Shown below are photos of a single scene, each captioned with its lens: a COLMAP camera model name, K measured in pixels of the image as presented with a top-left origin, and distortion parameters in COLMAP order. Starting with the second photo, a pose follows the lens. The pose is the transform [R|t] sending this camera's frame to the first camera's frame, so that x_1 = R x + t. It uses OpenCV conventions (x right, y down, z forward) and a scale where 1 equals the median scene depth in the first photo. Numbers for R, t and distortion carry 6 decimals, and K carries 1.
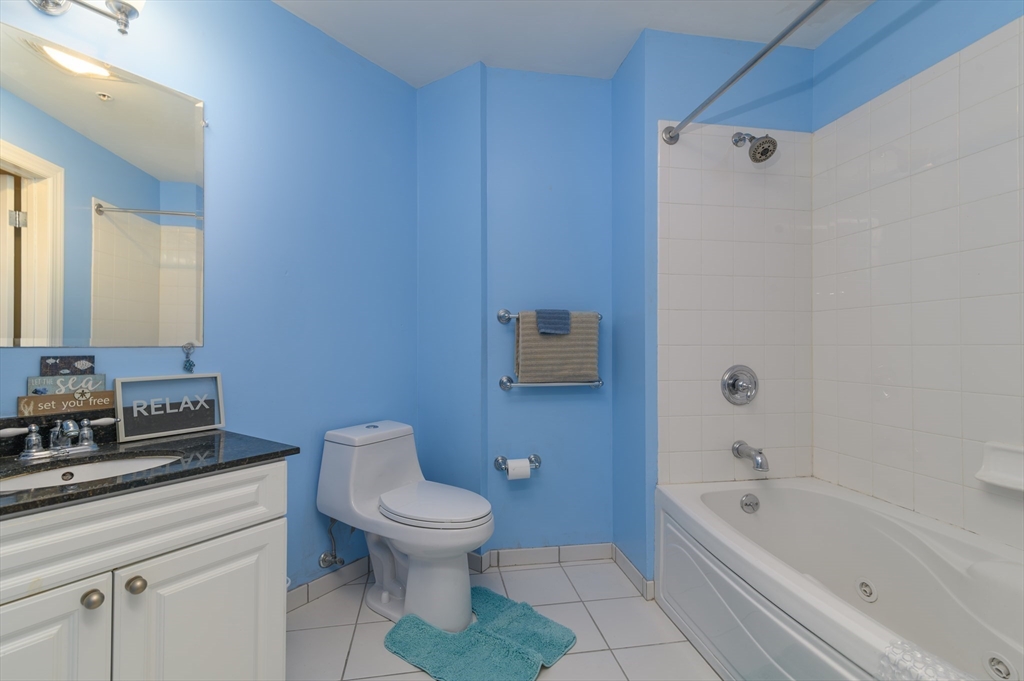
lens RADIAL K [[462.4, 0, 512.5], [0, 462.4, 340.4], [0, 0, 1]] dist [0.024690, -0.000074]
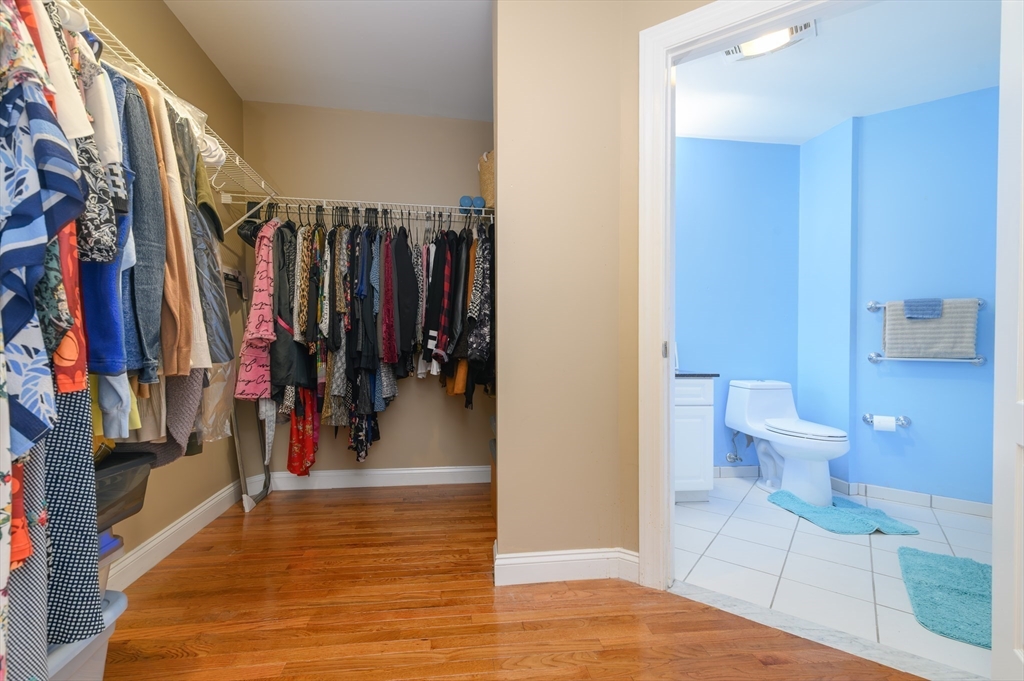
lens RADIAL K [[462.4, 0, 512.8], [0, 462.4, 344.2], [0, 0, 1]] dist [0.024690, -0.000074]
pose [[0.691485, 0.008096, -0.722345, 0.242915], [-0.000744, 0.999945, 0.010496, 0.042525], [0.722390, -0.006721, 0.691453, -0.661860]]
